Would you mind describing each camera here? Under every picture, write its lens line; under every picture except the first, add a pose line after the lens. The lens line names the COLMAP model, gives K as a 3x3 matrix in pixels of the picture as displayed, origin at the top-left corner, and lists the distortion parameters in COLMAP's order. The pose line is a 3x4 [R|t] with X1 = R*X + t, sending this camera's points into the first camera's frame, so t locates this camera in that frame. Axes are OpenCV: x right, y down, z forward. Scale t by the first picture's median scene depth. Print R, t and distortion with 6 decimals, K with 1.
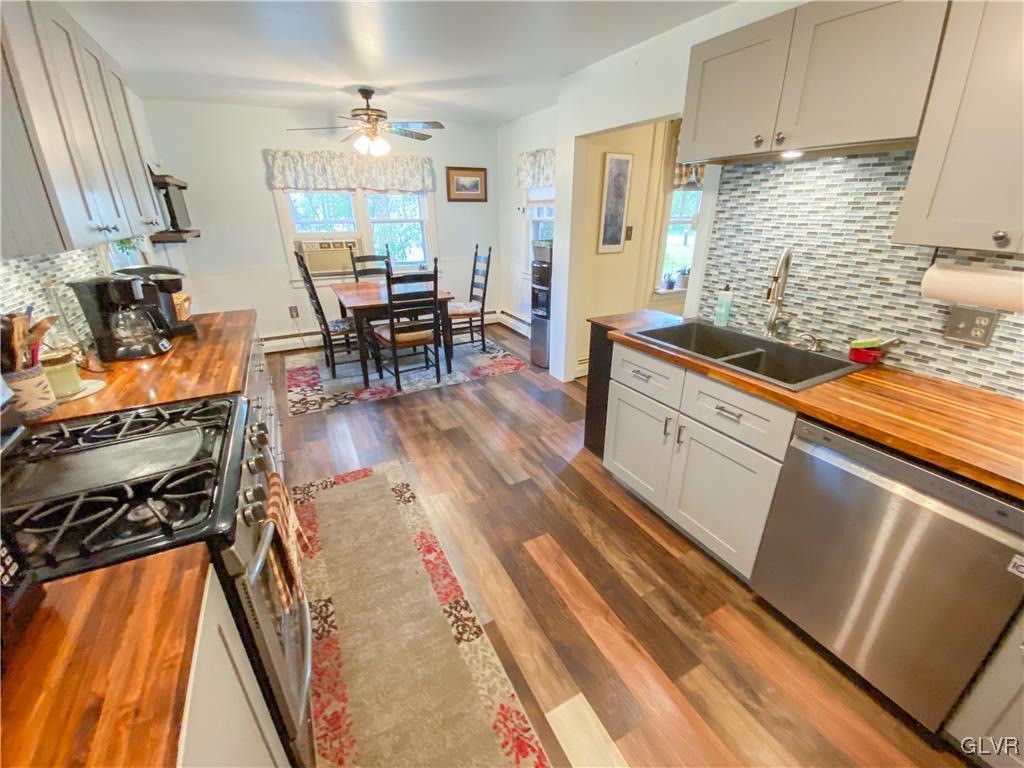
lens RADIAL K [[410.3, 0, 510.6], [0, 410.3, 378.9], [0, 0, 1]] dist [0.018152, -0.019809]
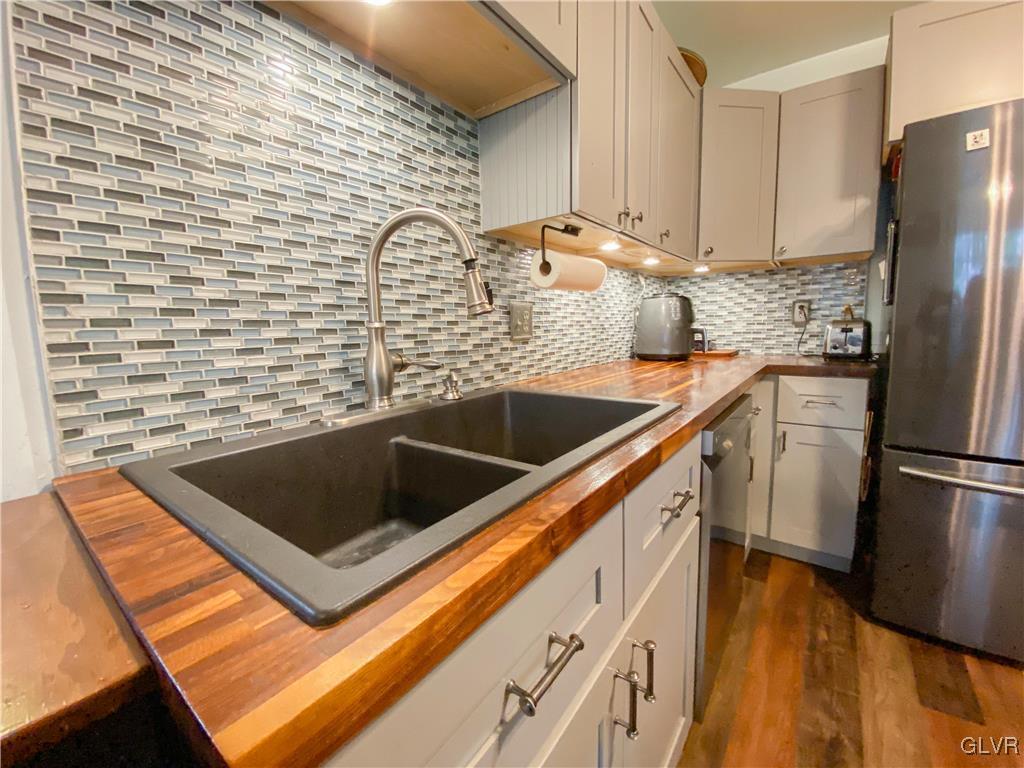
lens RADIAL K [[410.3, 0, 510.6], [0, 410.3, 378.9], [0, 0, 1]] dist [0.018152, -0.019809]
pose [[-0.429378, -0.097100, 0.897890, 0.179739], [0.365027, 0.890717, 0.270883, -0.230163], [-0.826069, 0.444066, -0.347010, 1.147610]]
